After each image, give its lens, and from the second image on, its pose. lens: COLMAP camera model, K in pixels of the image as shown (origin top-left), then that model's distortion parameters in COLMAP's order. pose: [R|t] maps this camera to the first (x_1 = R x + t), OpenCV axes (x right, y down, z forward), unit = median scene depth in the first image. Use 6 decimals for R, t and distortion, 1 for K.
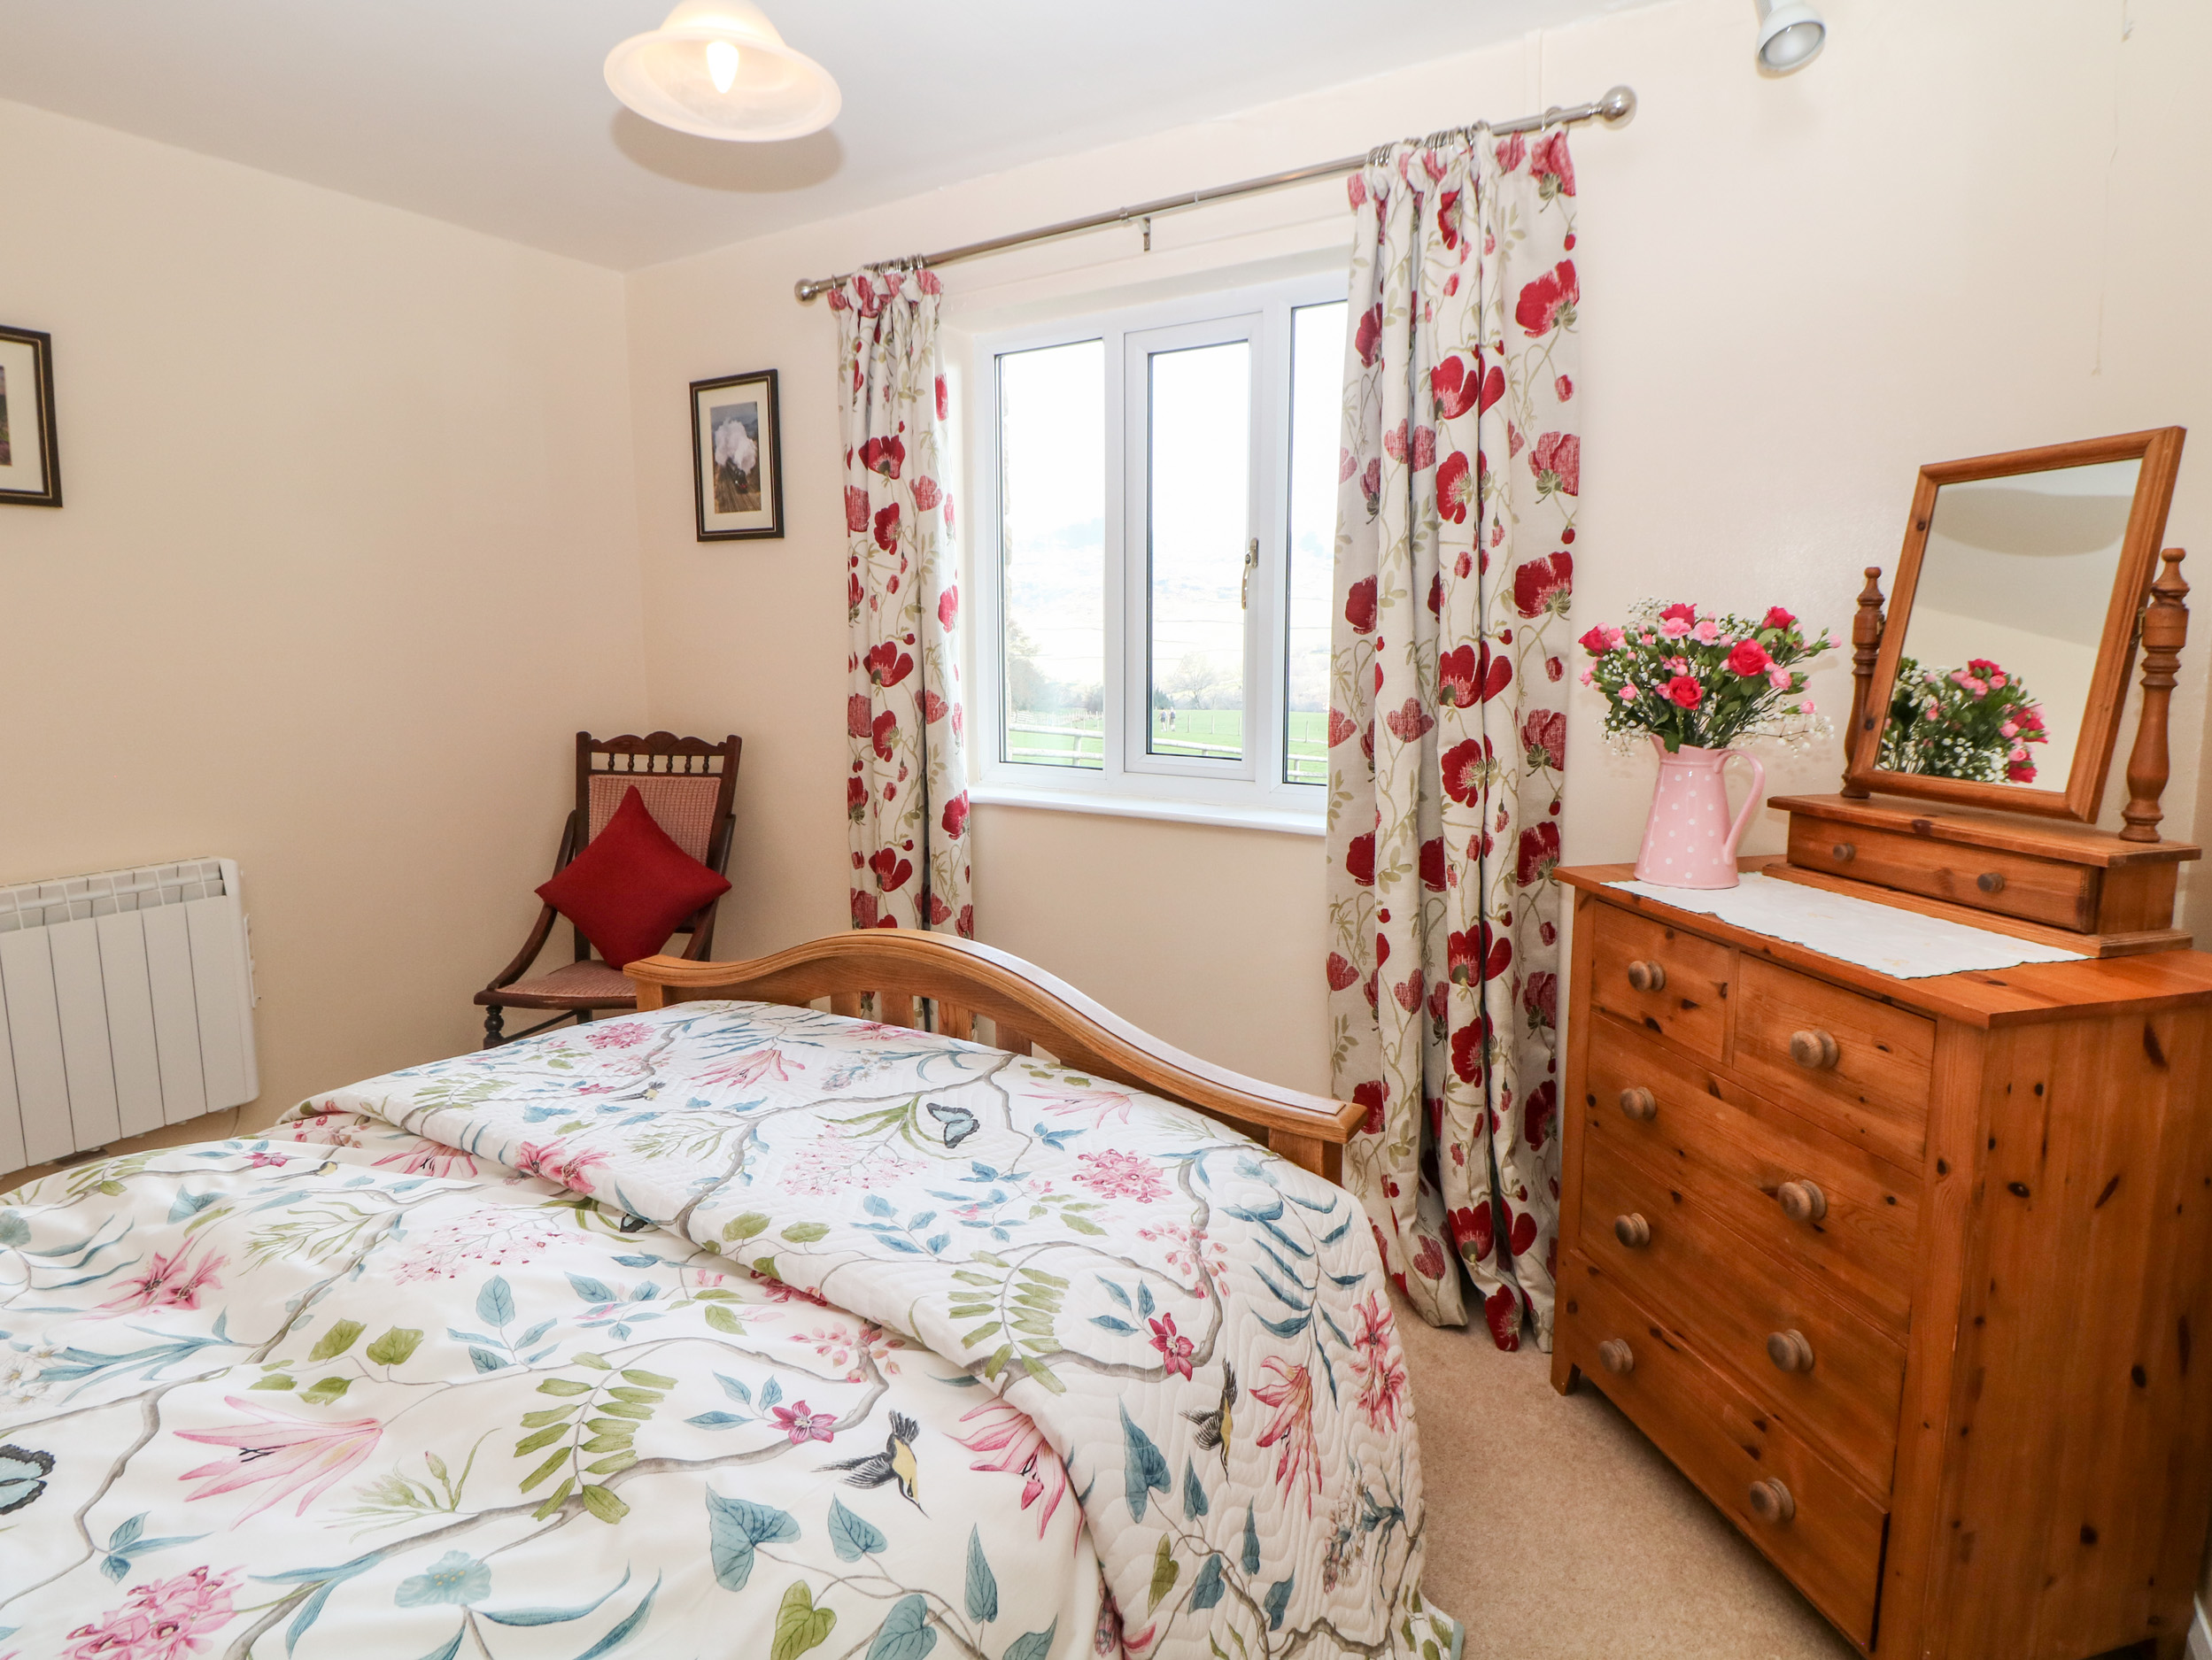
lens RADIAL K [[1189.6, 0, 1116.1], [0, 1189.6, 777.3], [0, 0, 1]] dist [0.000646, -0.000619]
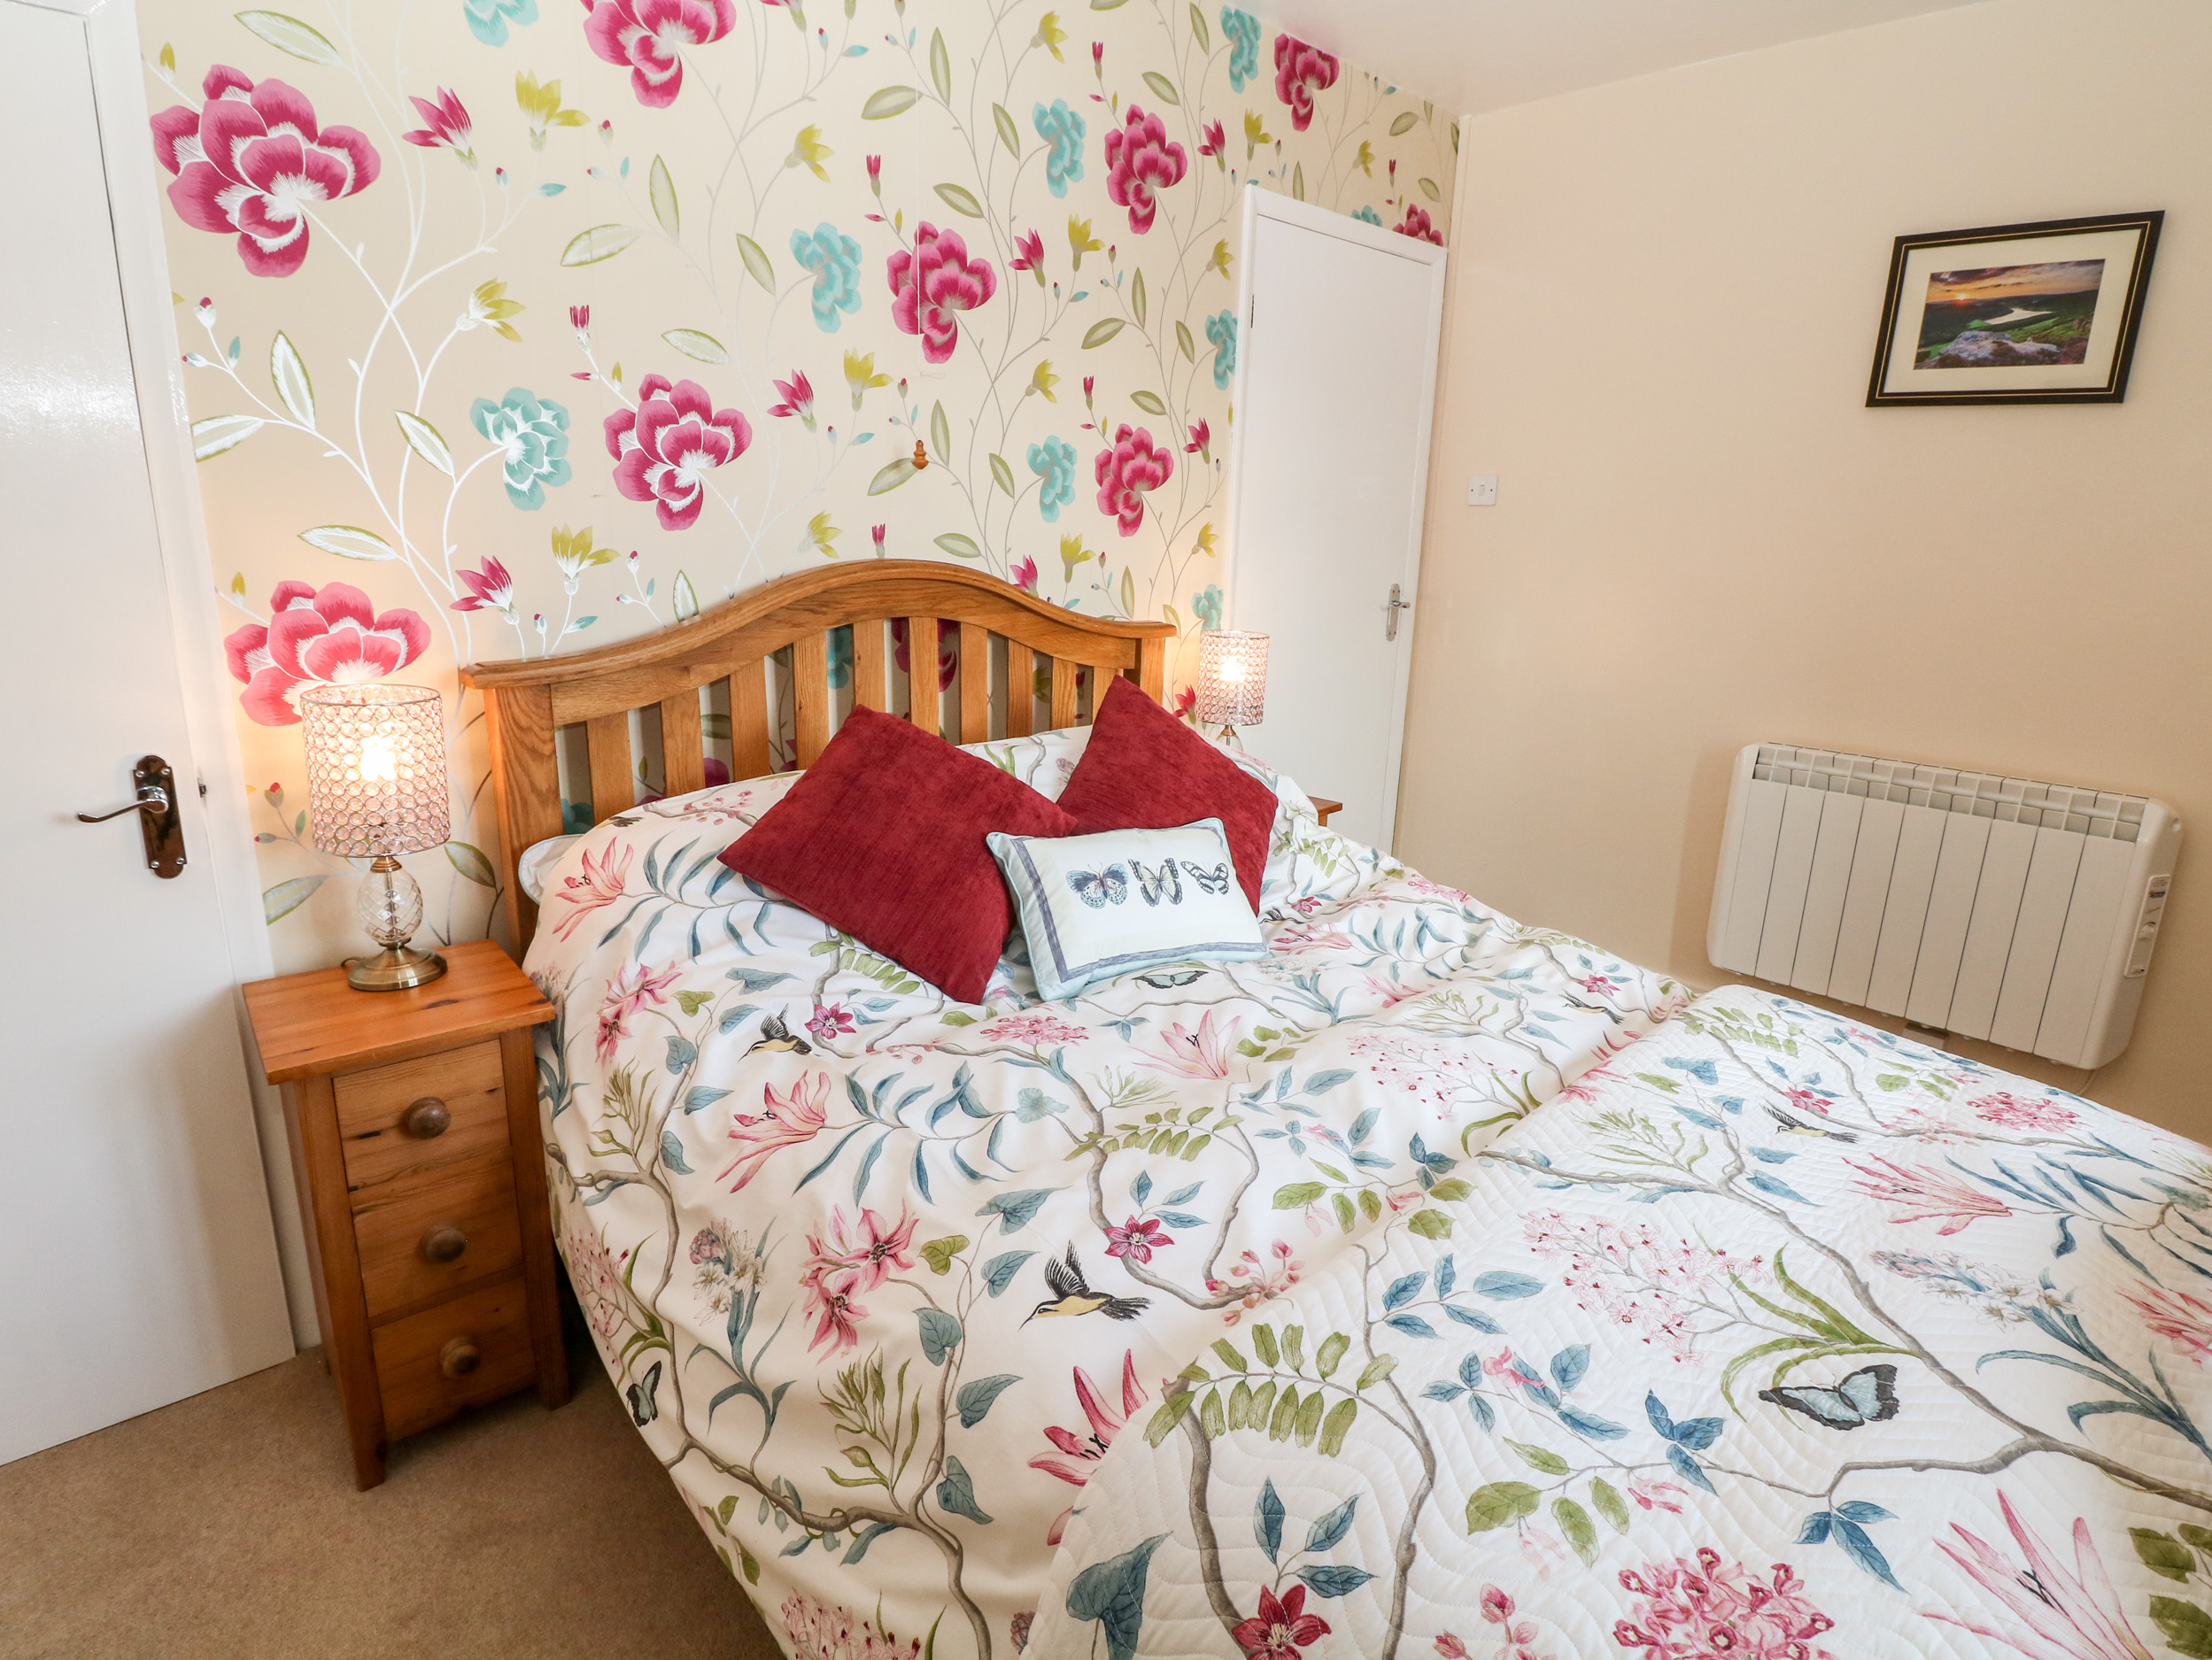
lens RADIAL K [[1172.7, 0, 1106.0], [0, 1172.7, 830.0], [0, 0, 1]] dist [-0.000212, -0.000831]
pose [[-0.287841, 0.241670, -0.926684, 0.546616], [-0.143751, 0.945770, 0.291298, -0.106615], [0.946828, 0.217059, -0.237491, 0.949161]]
